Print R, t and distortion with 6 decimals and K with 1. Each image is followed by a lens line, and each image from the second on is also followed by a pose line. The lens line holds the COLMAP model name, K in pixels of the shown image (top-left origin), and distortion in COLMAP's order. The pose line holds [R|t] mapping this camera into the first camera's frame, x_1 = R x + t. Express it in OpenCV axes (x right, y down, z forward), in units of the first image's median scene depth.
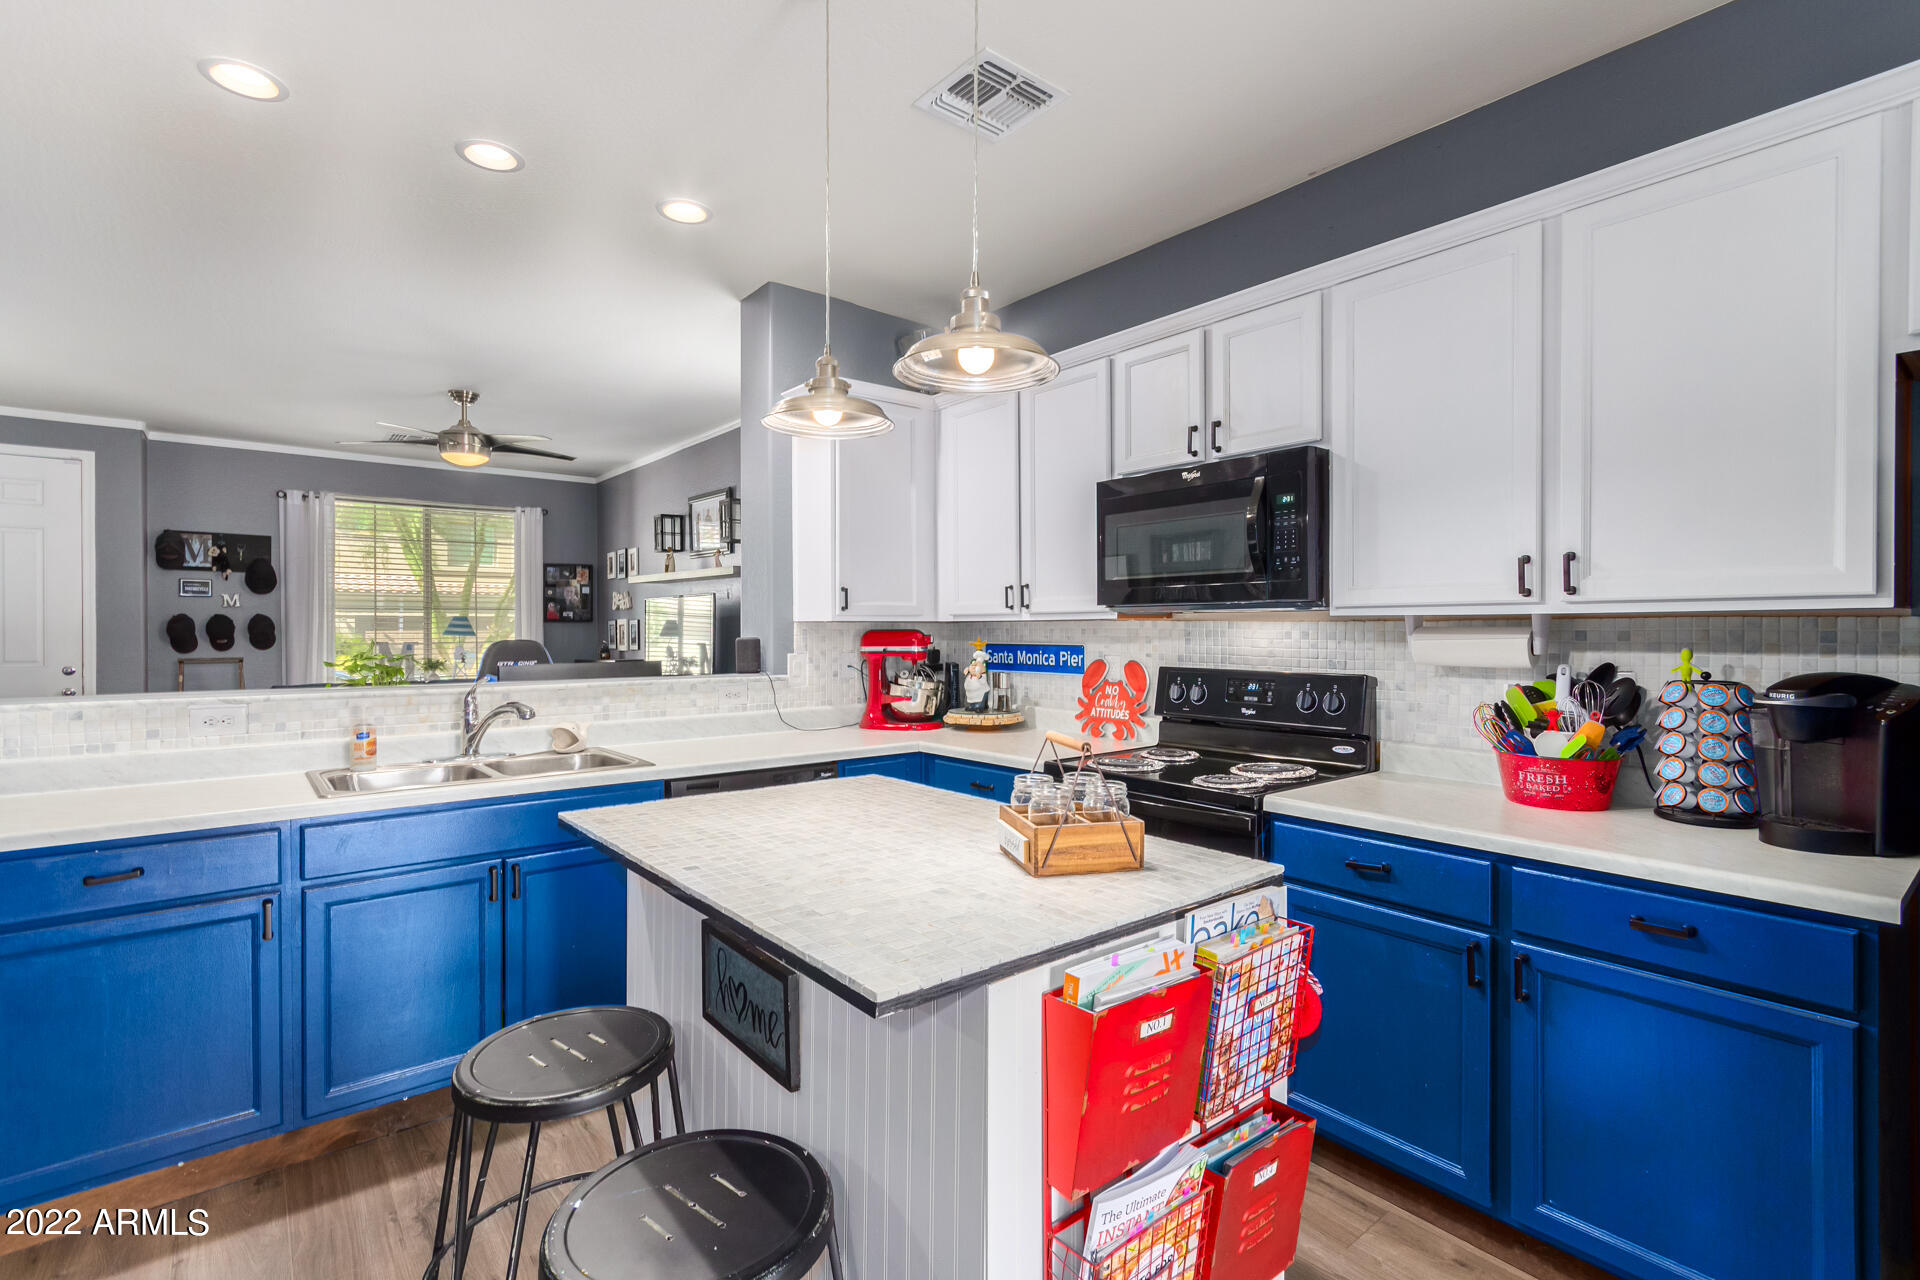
lens RADIAL K [[896.9, 0, 949.4], [0, 896.9, 628.2], [0, 0, 1]] dist [0.003159, 0.001386]
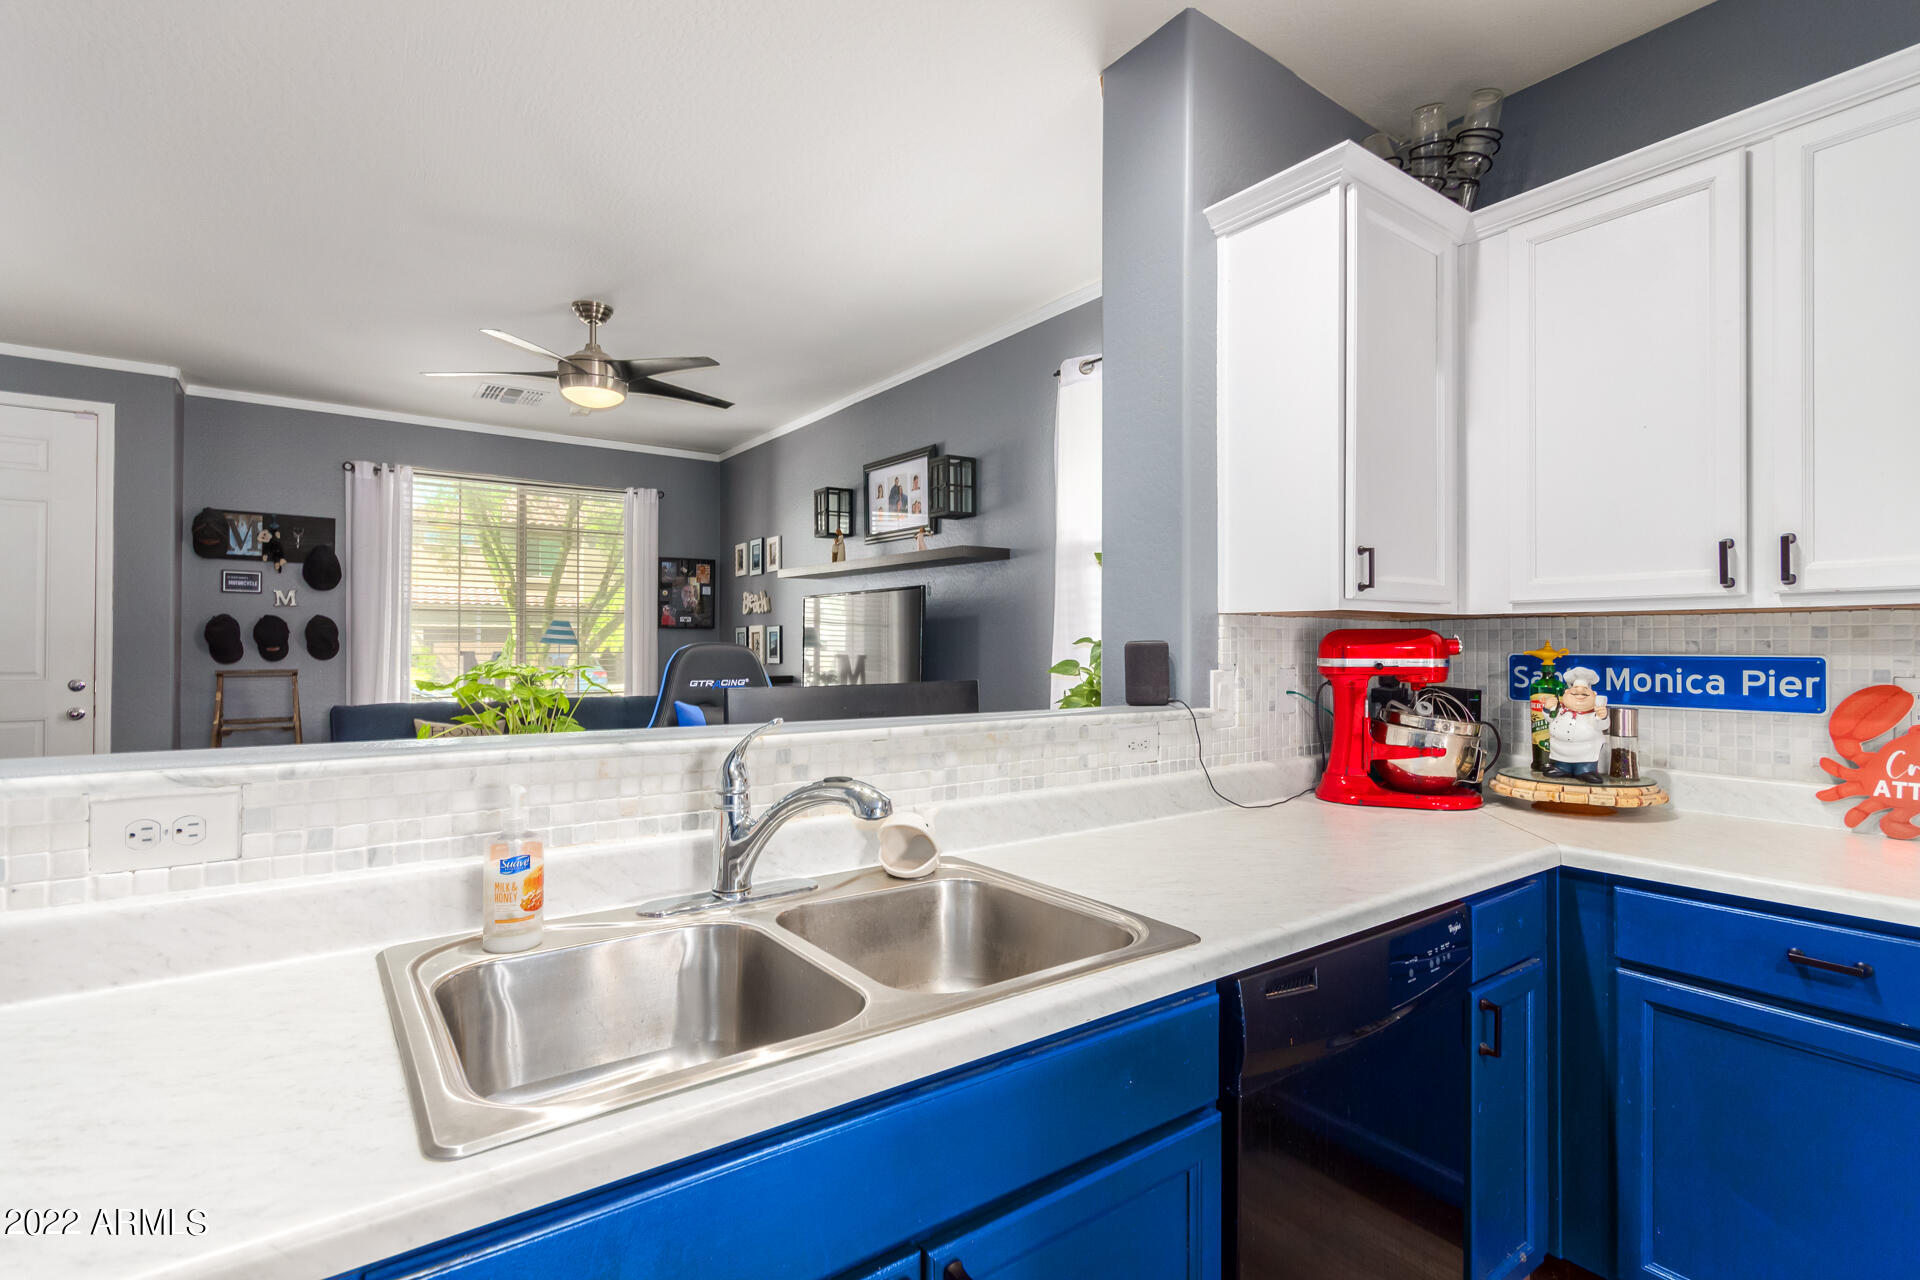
lens RADIAL K [[896.9, 0, 963.3], [0, 896.9, 635.0], [0, 0, 1]] dist [0.003159, 0.001386]
pose [[0.999130, 0.004811, -0.041414, -0.310868], [-0.005280, 0.999923, -0.011225, 0.013481], [0.041357, 0.011434, 0.999079, 0.430459]]
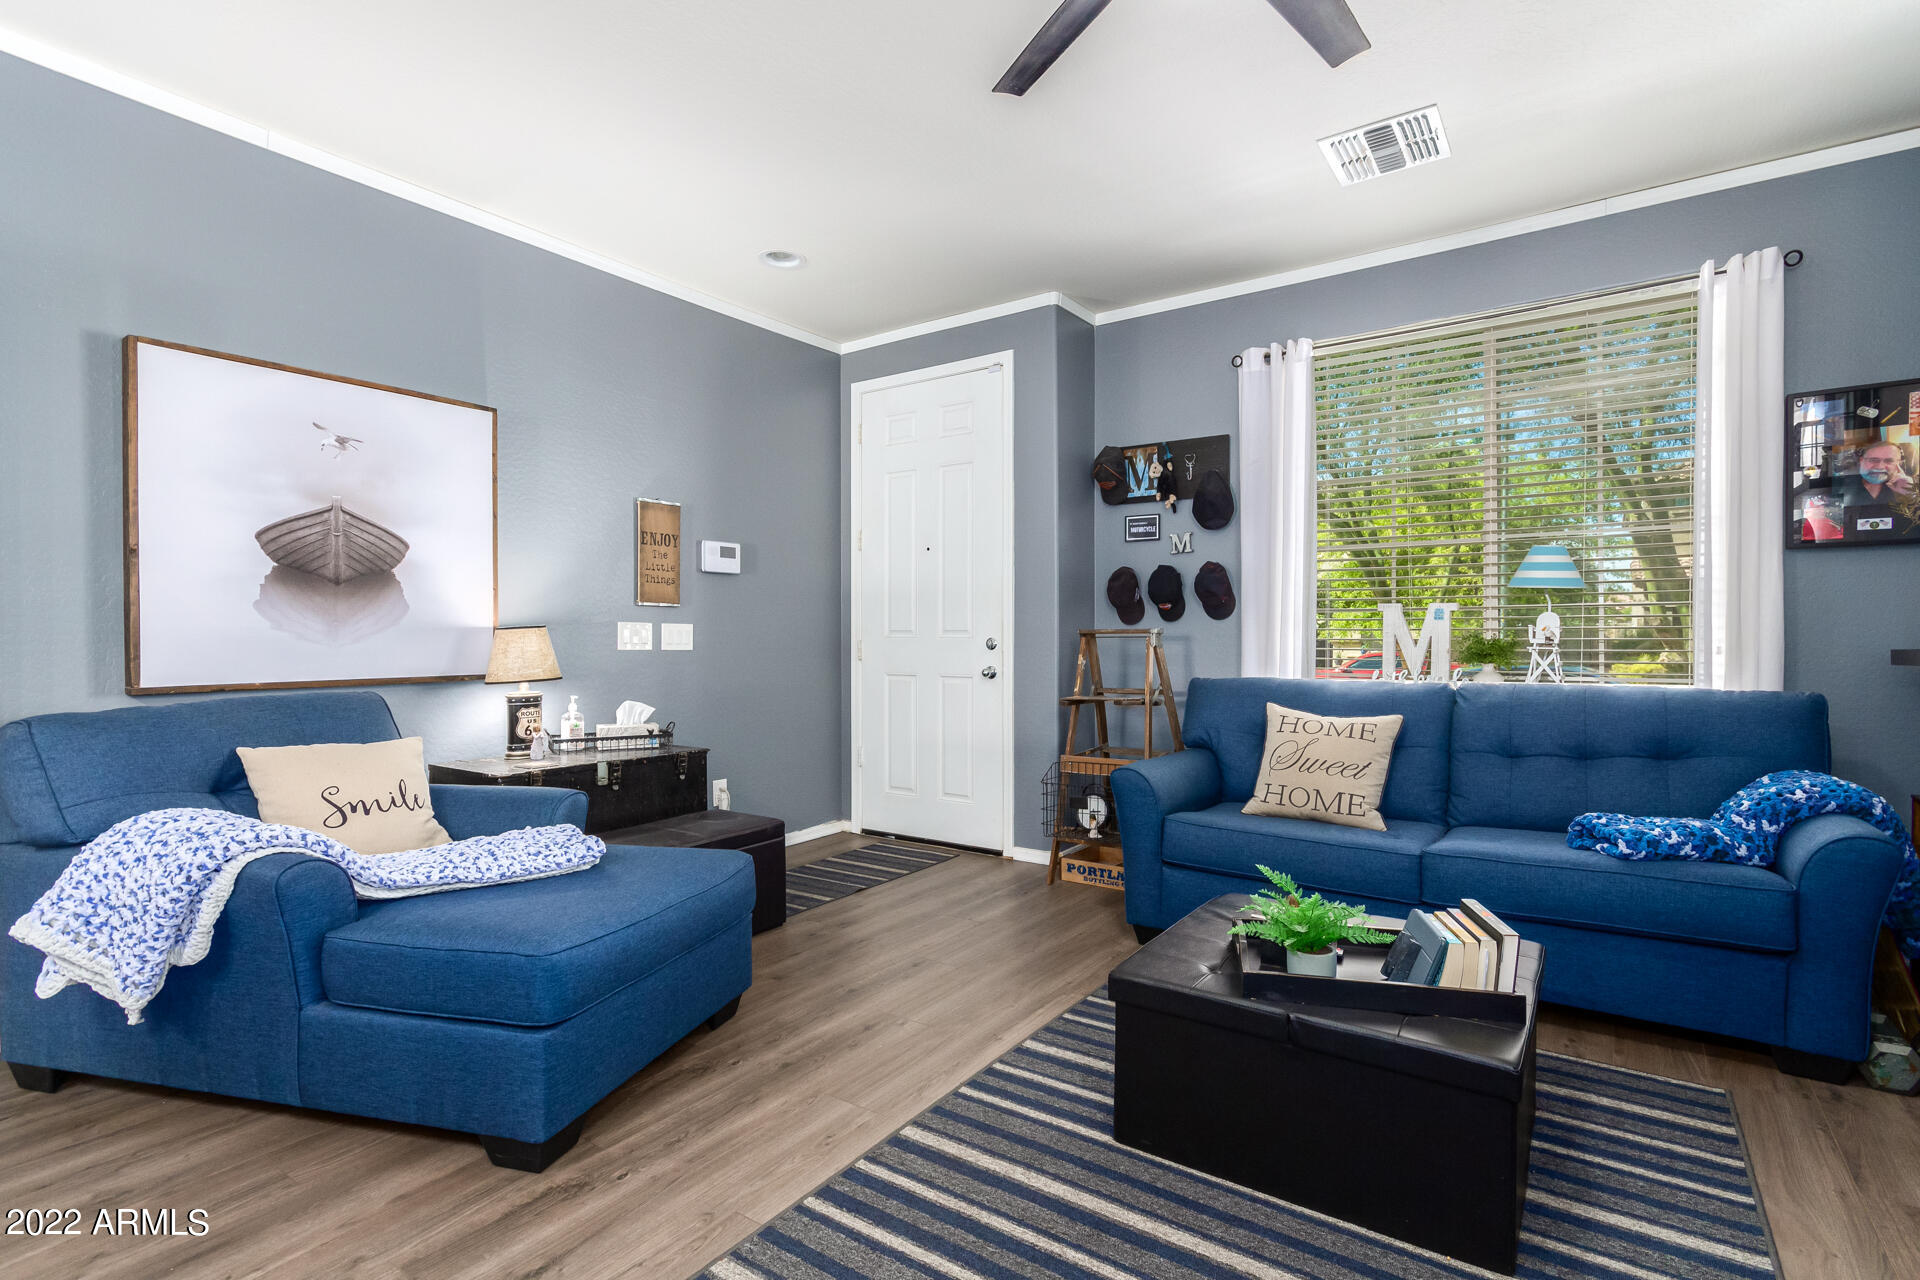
lens RADIAL K [[896.9, 0, 983.1], [0, 896.9, 637.5], [0, 0, 1]] dist [0.003159, 0.001386]
pose [[0.290411, 0.004356, -0.956892, -0.411702], [0.003496, 0.999978, 0.005613, 0.060022], [0.956896, -0.004975, 0.290390, 1.249151]]
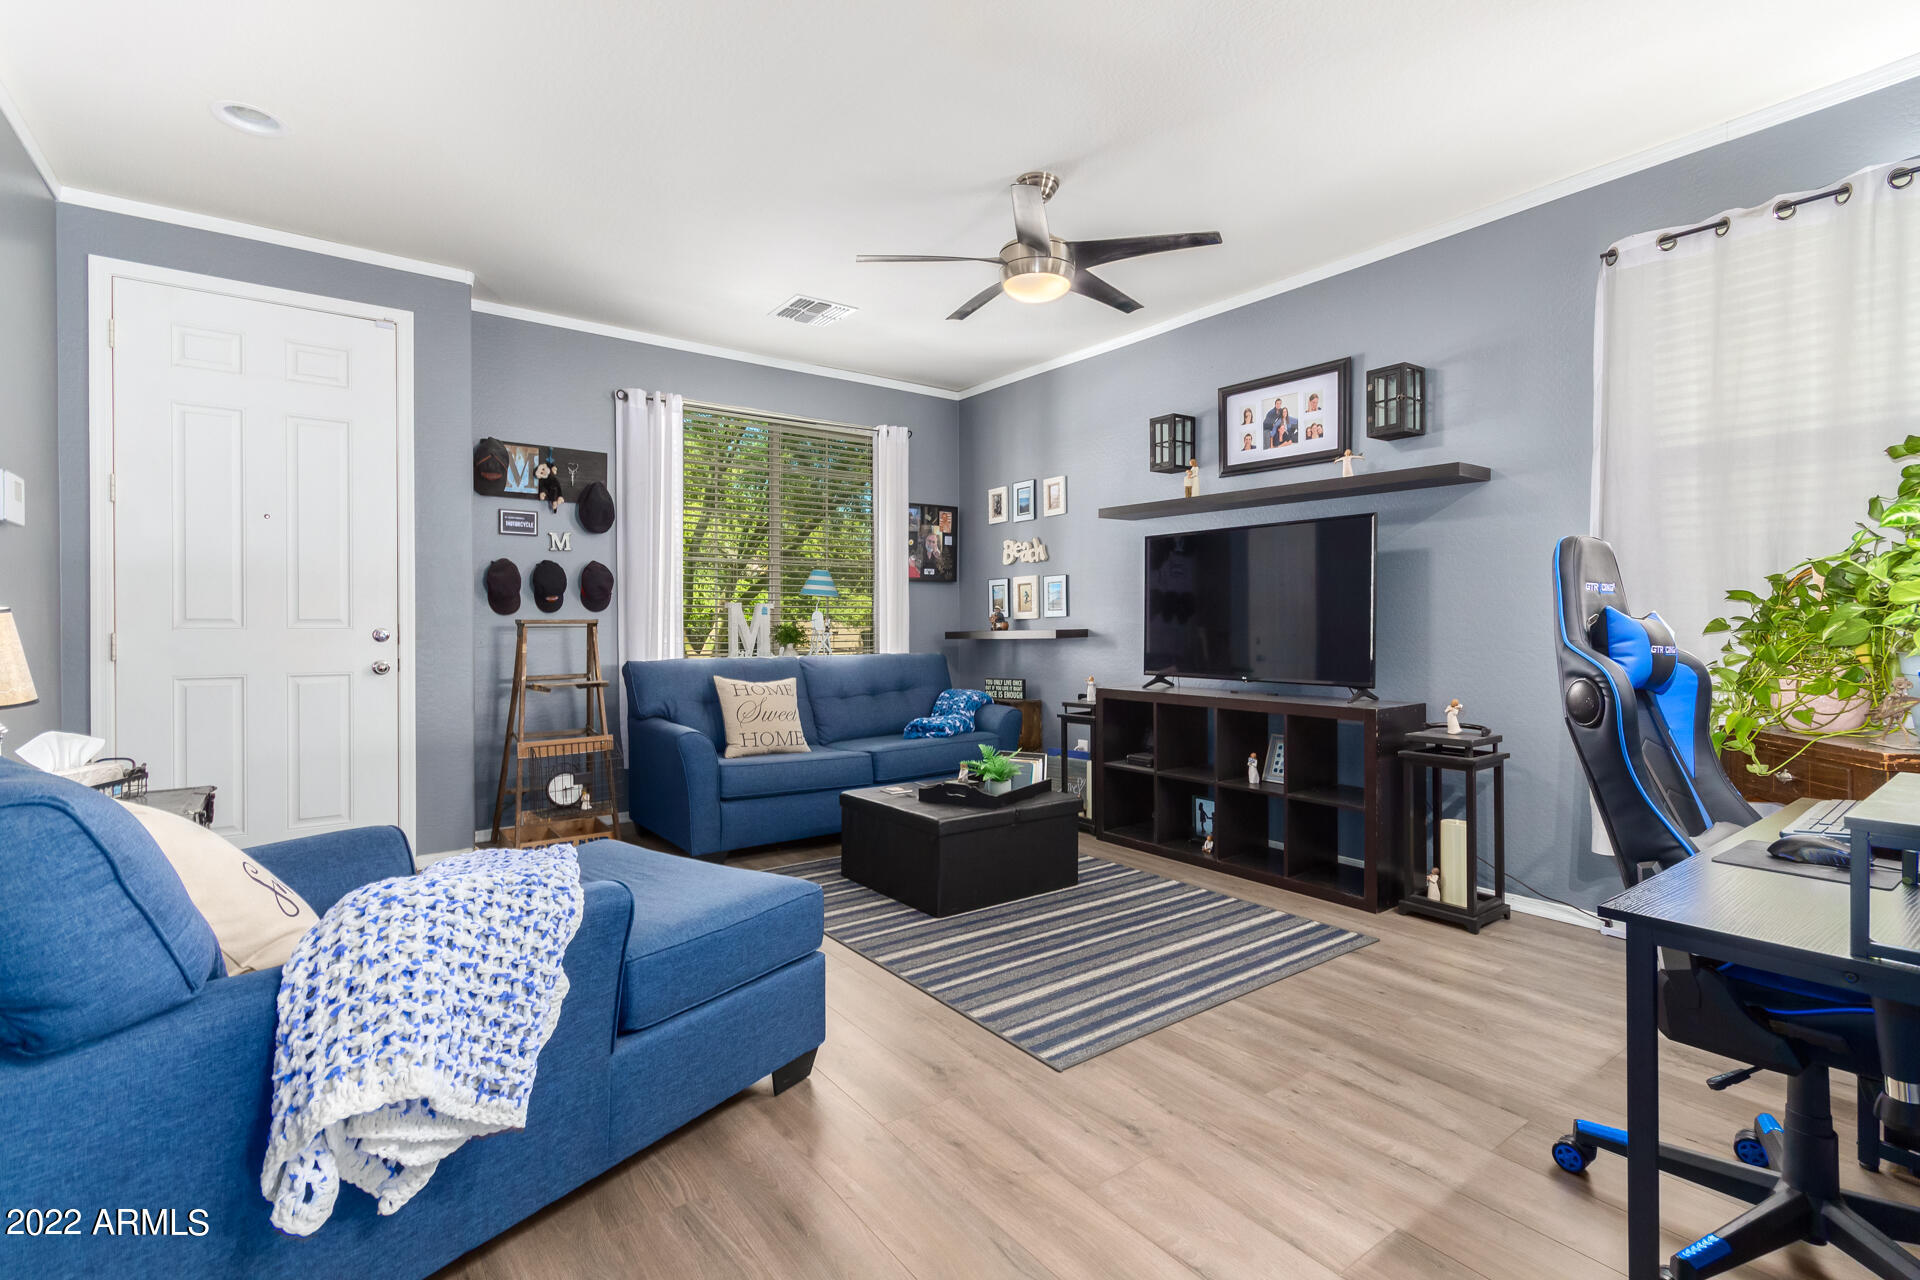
lens RADIAL K [[896.9, 0, 964.2], [0, 896.9, 625.9], [0, 0, 1]] dist [0.003159, 0.001386]
pose [[0.999440, 0.000416, -0.033464, -0.843578], [-0.000270, 0.999991, 0.004348, 0.059550], [0.033465, -0.004336, 0.999430, 0.560628]]
